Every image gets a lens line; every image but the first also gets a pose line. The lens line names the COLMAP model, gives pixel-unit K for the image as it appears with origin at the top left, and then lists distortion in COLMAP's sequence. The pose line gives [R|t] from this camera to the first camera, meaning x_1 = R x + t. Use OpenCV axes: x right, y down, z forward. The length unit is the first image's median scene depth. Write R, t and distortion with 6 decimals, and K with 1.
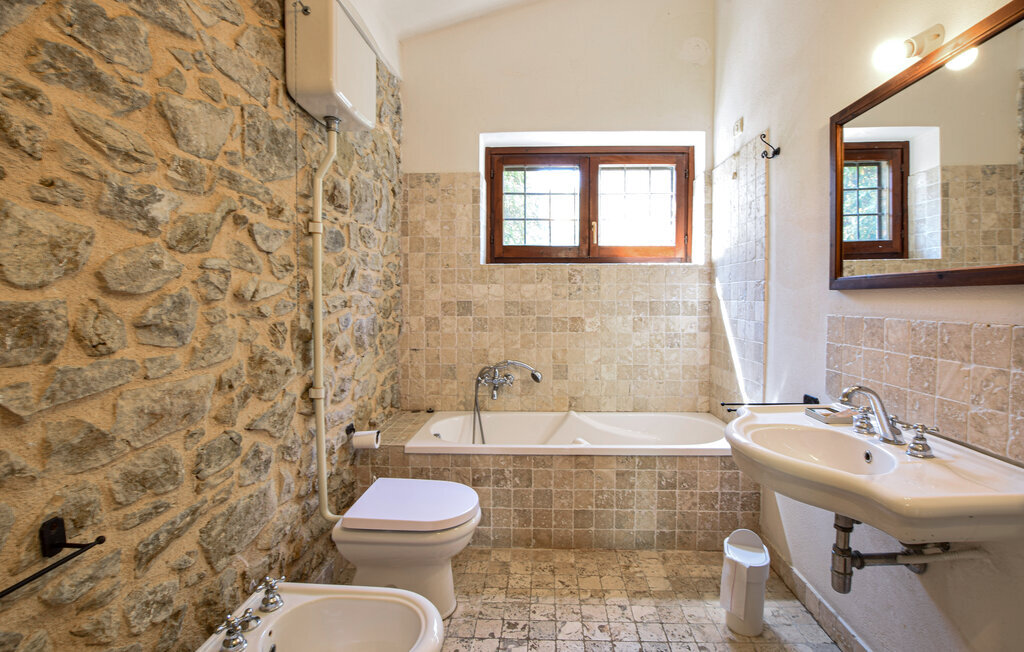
lens RADIAL K [[471.3, 0, 514.4], [0, 471.3, 320.8], [0, 0, 1]] dist [-0.027447, 0.002382]
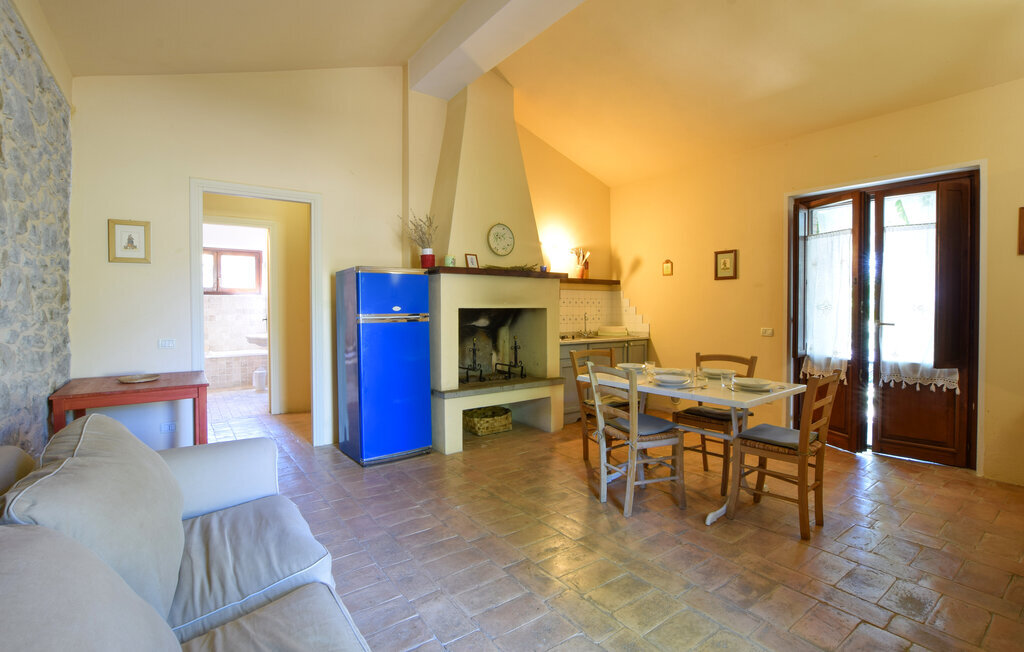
lens RADIAL K [[471.3, 0, 518.8], [0, 471.3, 319.7], [0, 0, 1]] dist [-0.027447, 0.002382]
pose [[0.770721, -0.010019, 0.637094, -0.206294], [0.024888, 0.999587, -0.014388, 0.100424], [-0.636686, 0.026945, 0.770652, -2.126801]]
